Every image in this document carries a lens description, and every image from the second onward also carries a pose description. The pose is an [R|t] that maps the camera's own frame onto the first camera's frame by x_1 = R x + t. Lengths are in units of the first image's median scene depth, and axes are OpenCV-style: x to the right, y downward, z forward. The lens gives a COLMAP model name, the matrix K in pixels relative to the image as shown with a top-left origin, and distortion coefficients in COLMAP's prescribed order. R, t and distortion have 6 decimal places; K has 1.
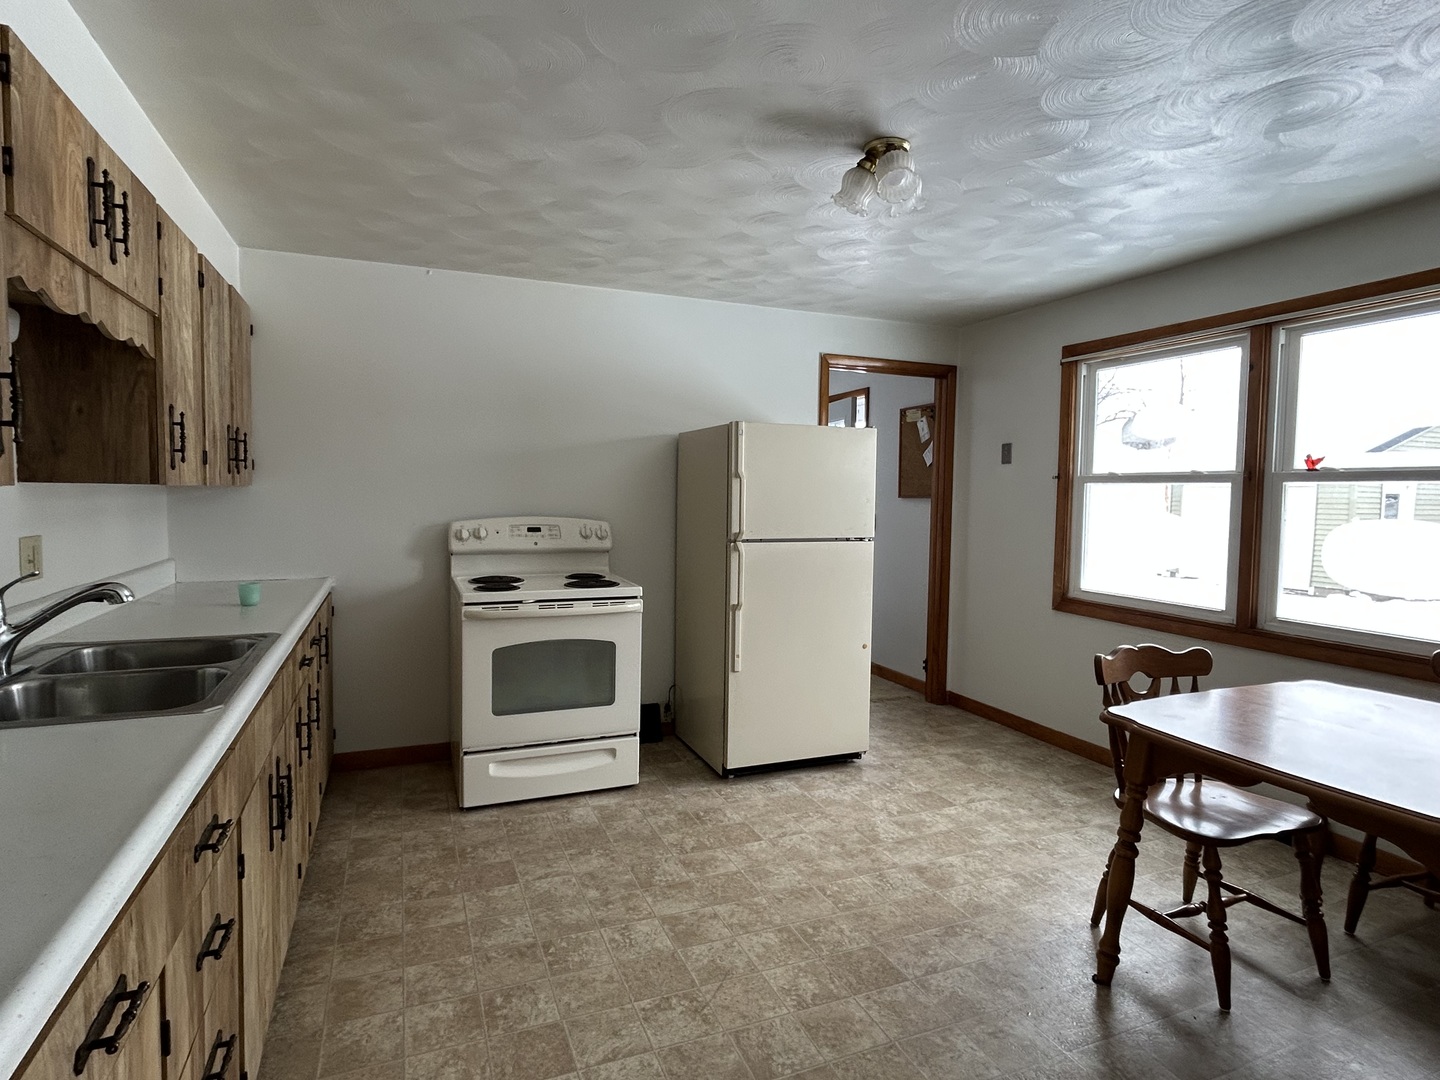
lens RADIAL K [[771.2, 0, 719.6], [0, 771.2, 534.1], [0, 0, 1]] dist [0.002327, 0.000113]
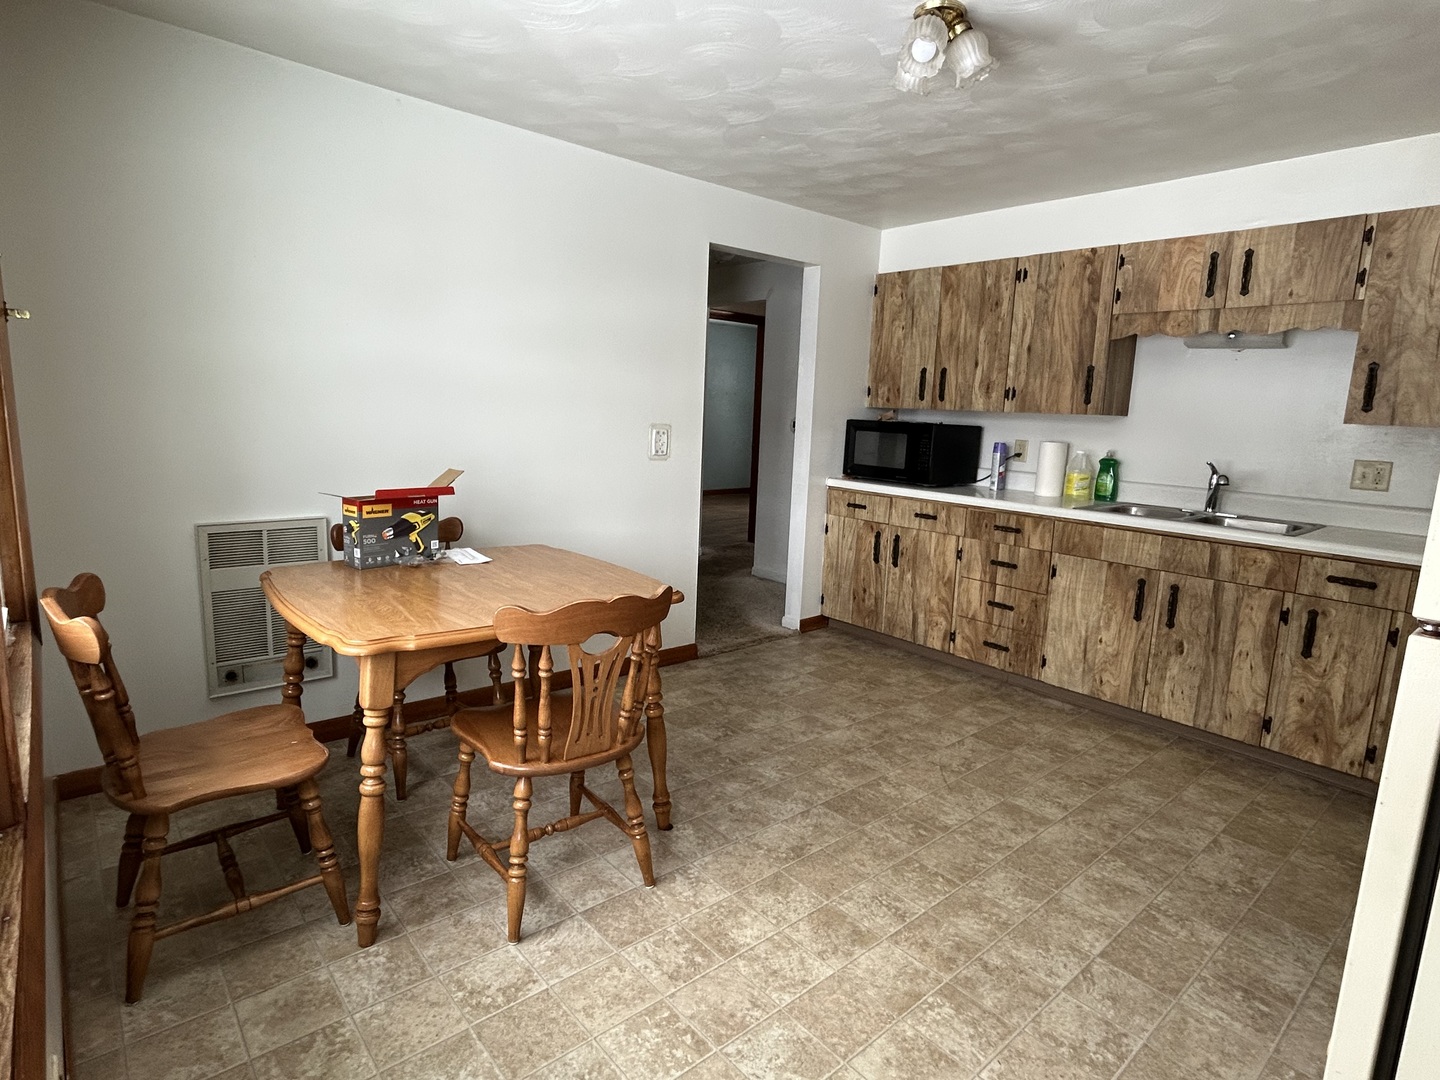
lens RADIAL K [[771.2, 0, 720.4], [0, 771.2, 534.3], [0, 0, 1]] dist [0.002327, 0.000113]
pose [[-0.945911, 0.000812, -0.324425, 0.660683], [-0.073819, 0.973228, 0.217667, -0.074197], [0.315916, 0.229842, -0.920527, 1.654956]]
